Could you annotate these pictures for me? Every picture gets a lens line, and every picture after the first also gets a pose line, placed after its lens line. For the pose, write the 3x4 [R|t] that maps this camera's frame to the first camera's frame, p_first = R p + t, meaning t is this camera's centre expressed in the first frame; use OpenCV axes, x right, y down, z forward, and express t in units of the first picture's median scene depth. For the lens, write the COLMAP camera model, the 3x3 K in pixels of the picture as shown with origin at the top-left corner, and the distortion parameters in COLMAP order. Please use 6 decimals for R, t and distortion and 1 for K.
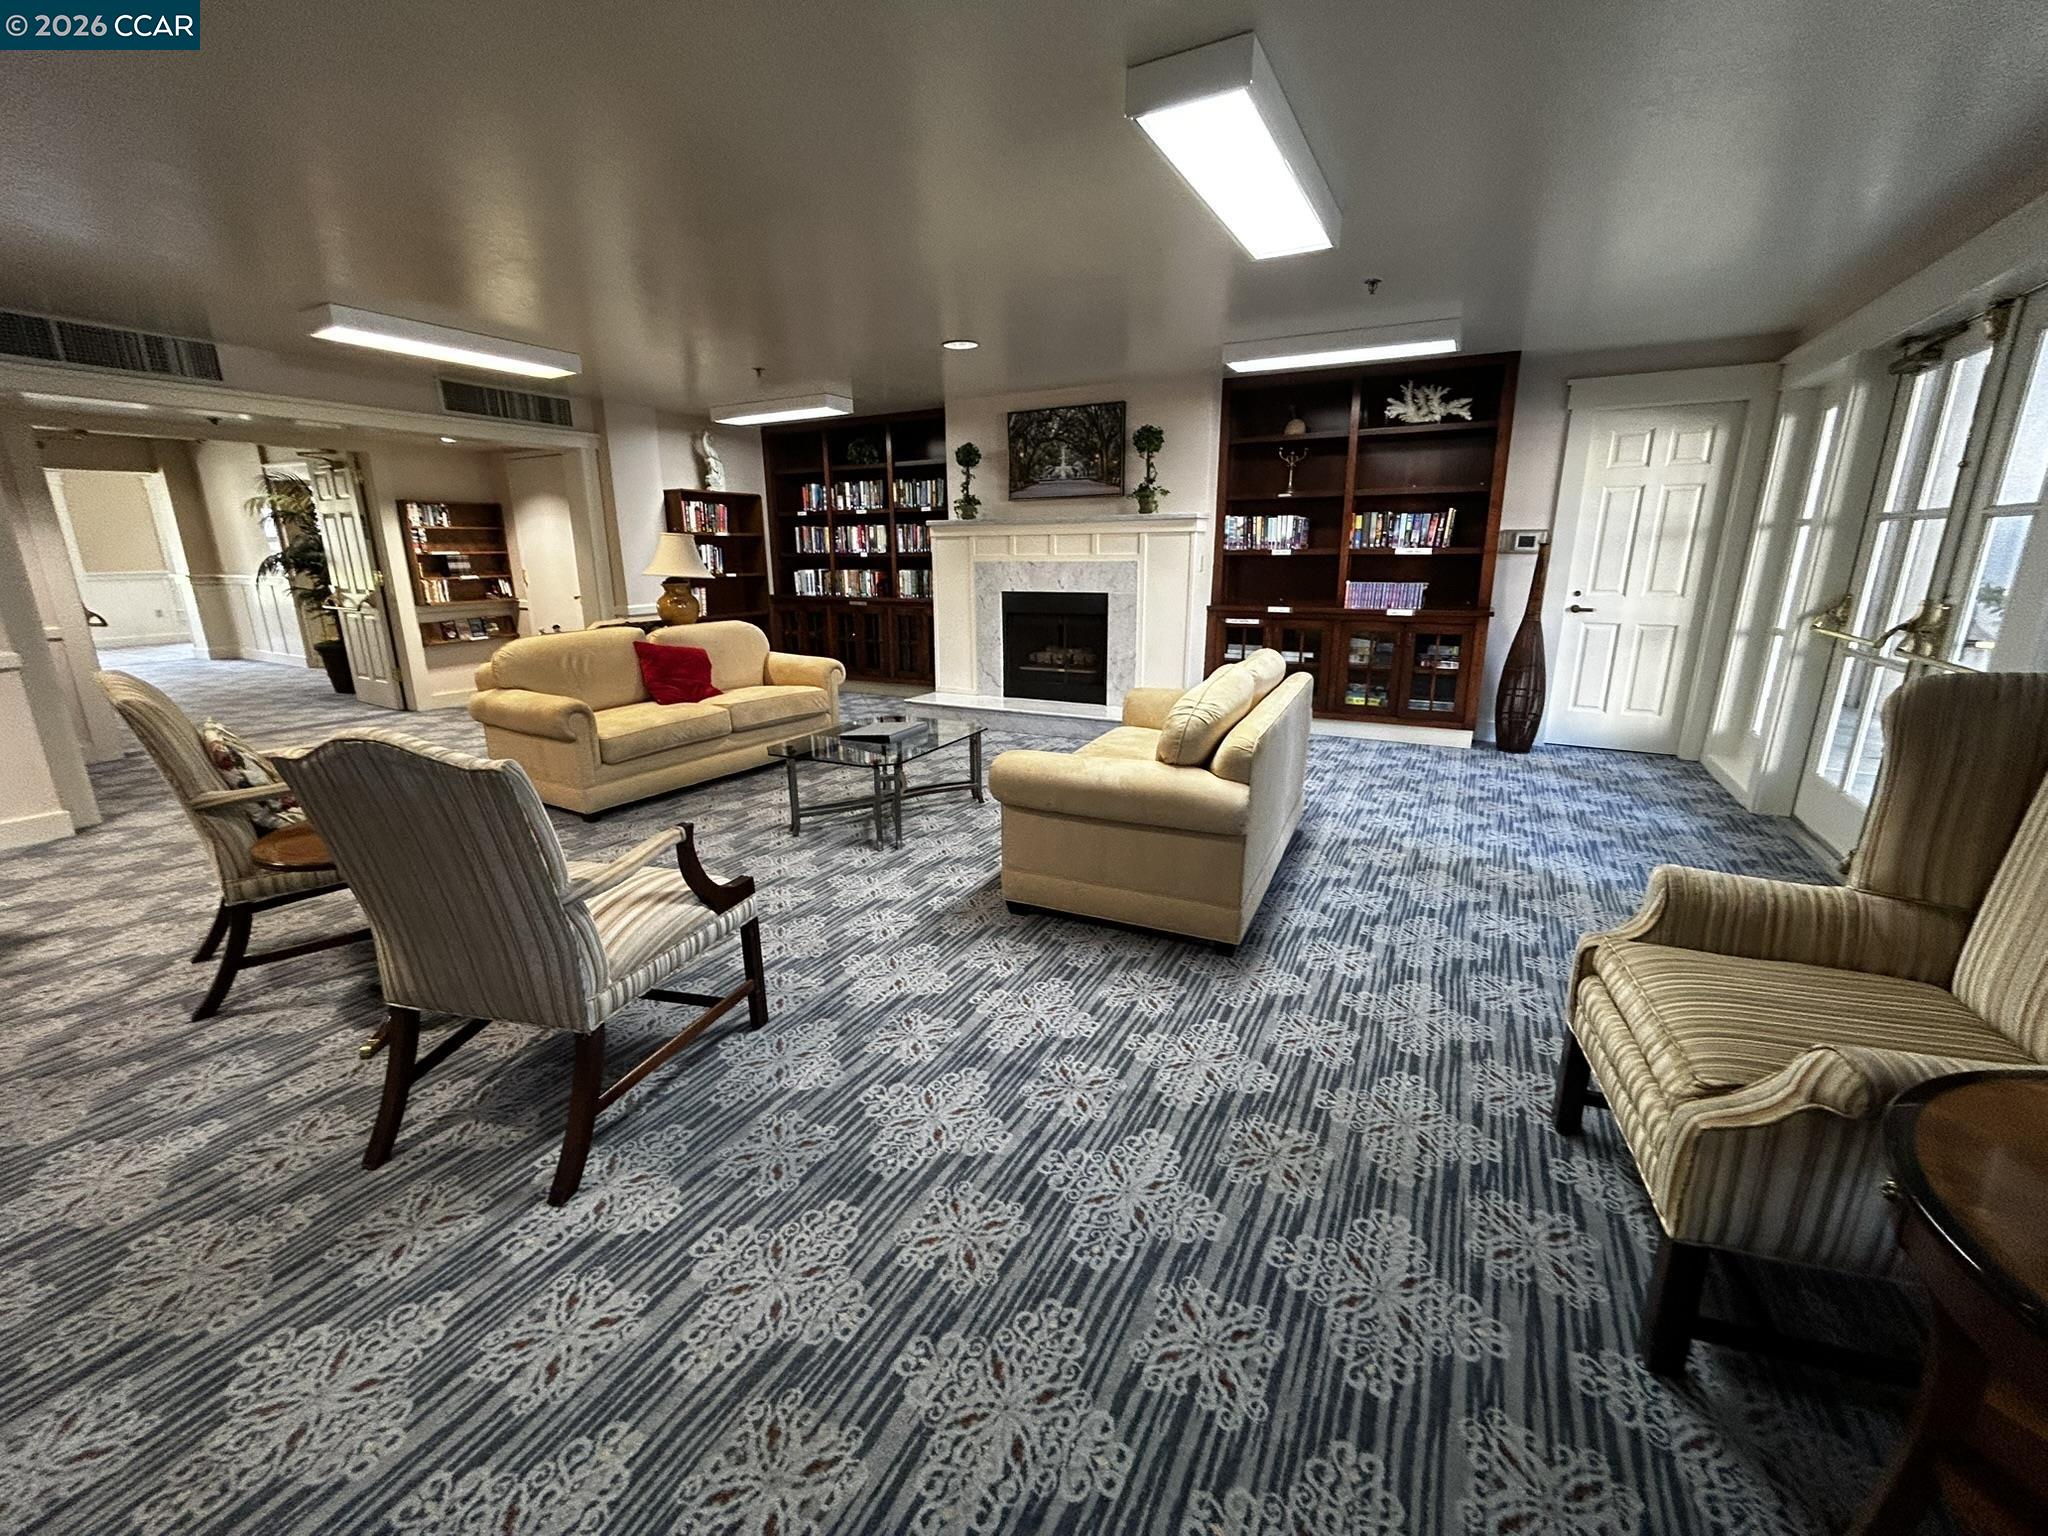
lens RADIAL K [[815.2, 0, 1026.3], [0, 815.2, 756.0], [0, 0, 1]] dist [-0.003415, 0.000993]
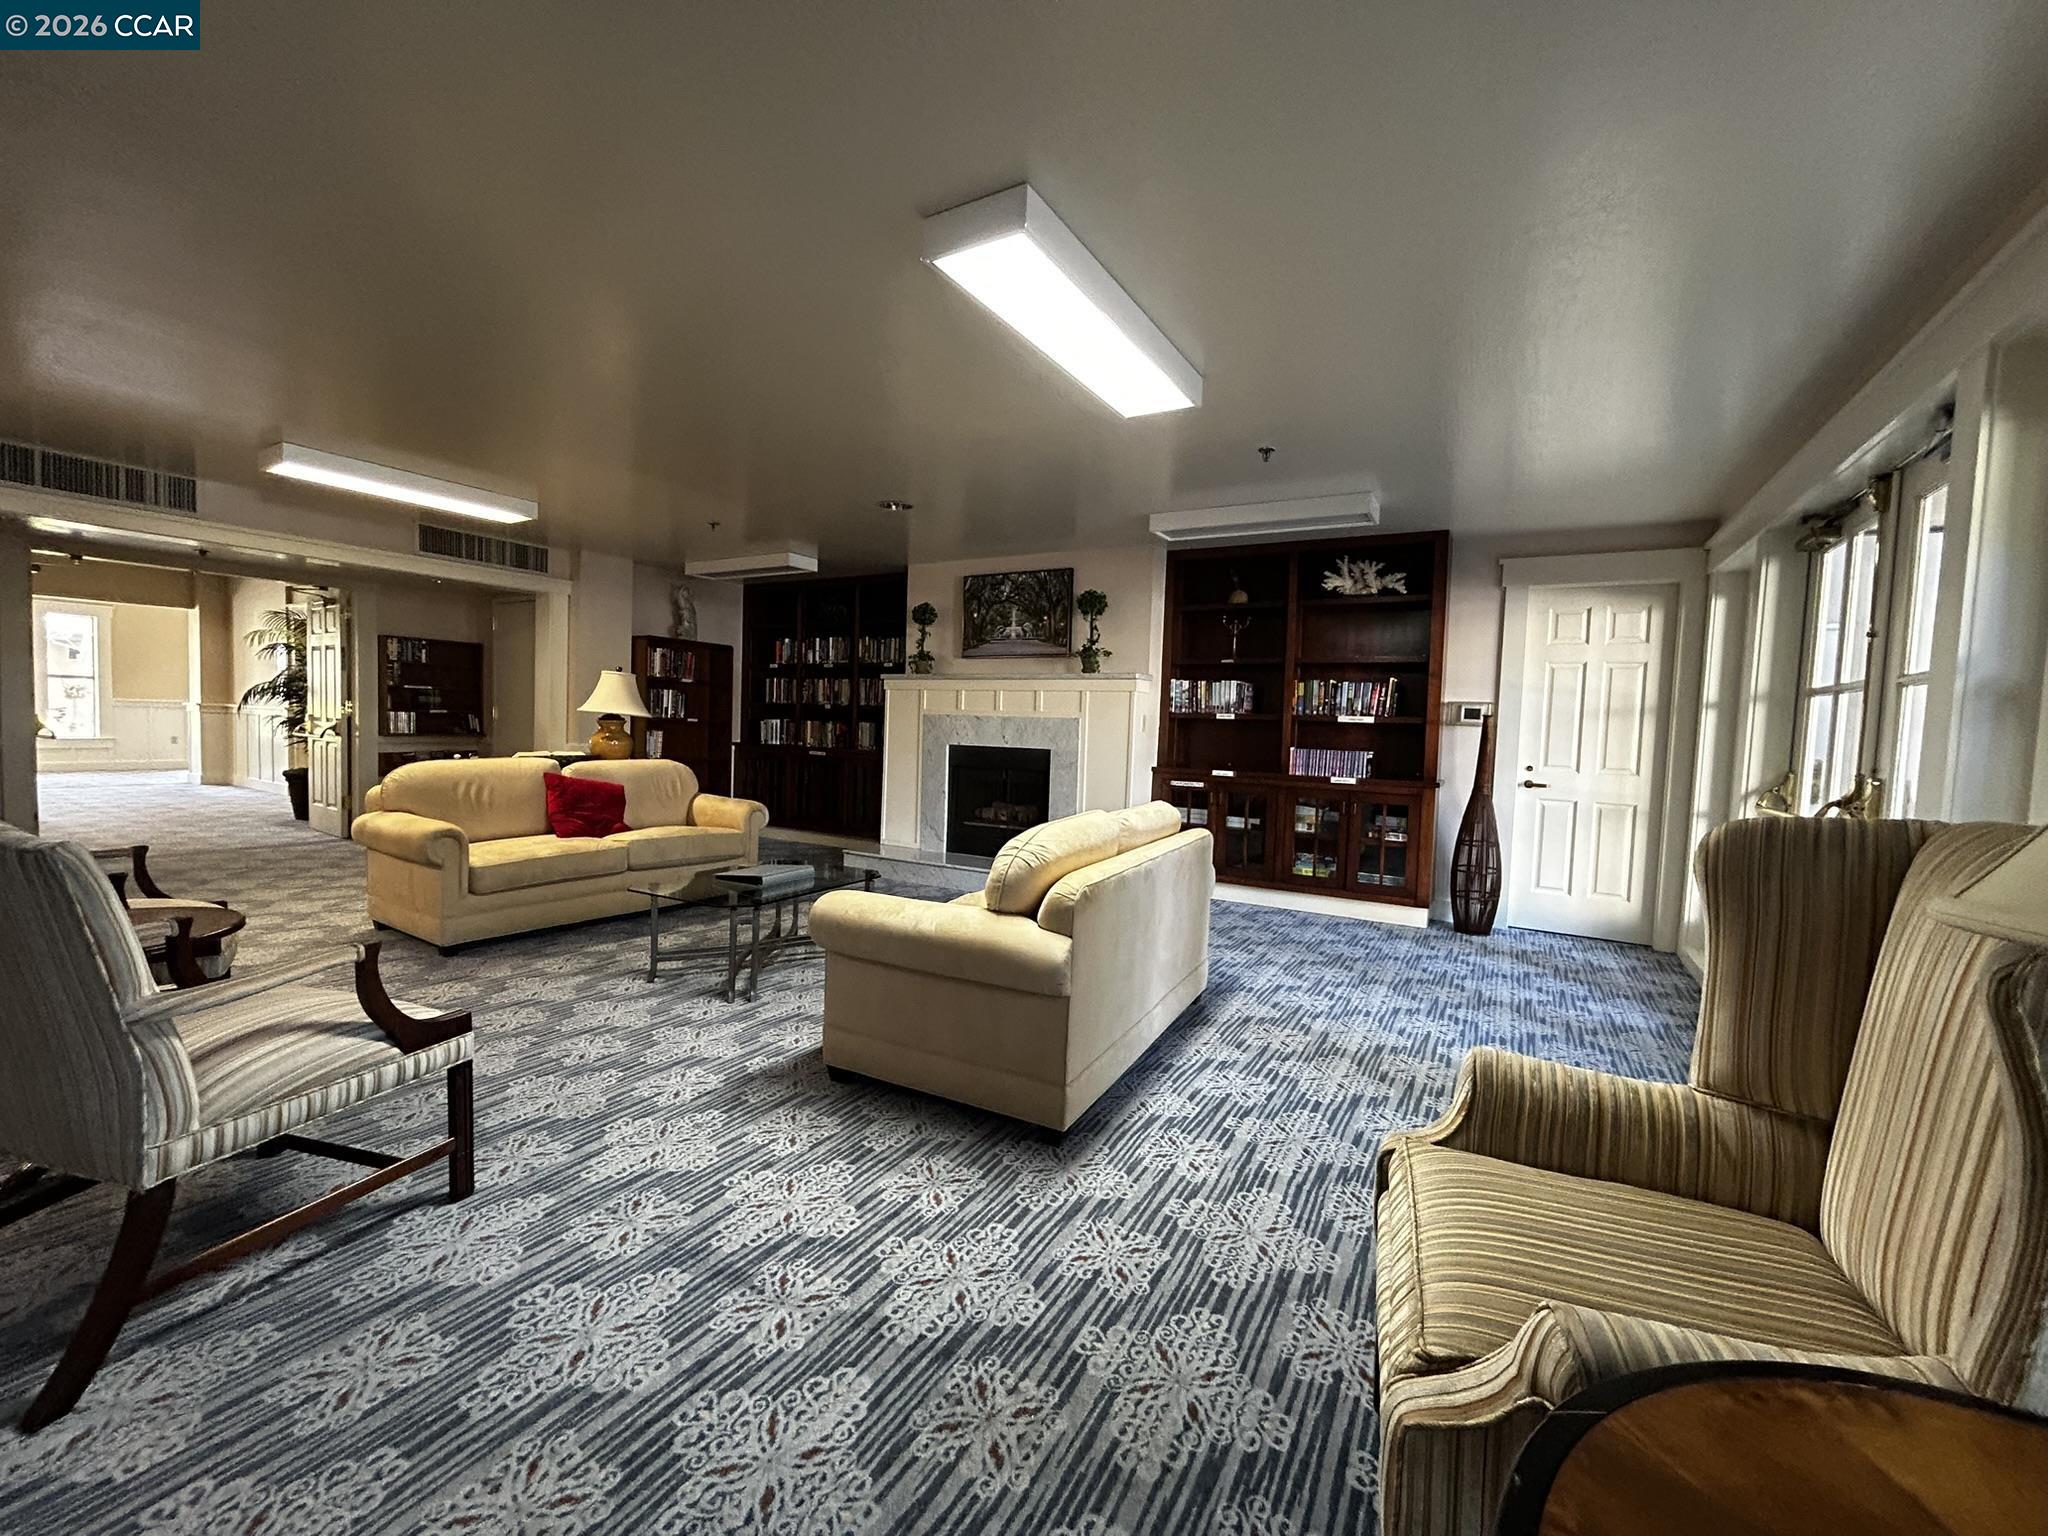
lens RADIAL K [[815.2, 0, 1025.9], [0, 815.2, 763.7], [0, 0, 1]] dist [-0.003415, 0.000993]
pose [[0.998573, 0.042961, -0.031715, 0.154897], [-0.048385, 0.979199, -0.197047, 0.017067], [0.022590, 0.198301, 0.979881, 0.060275]]
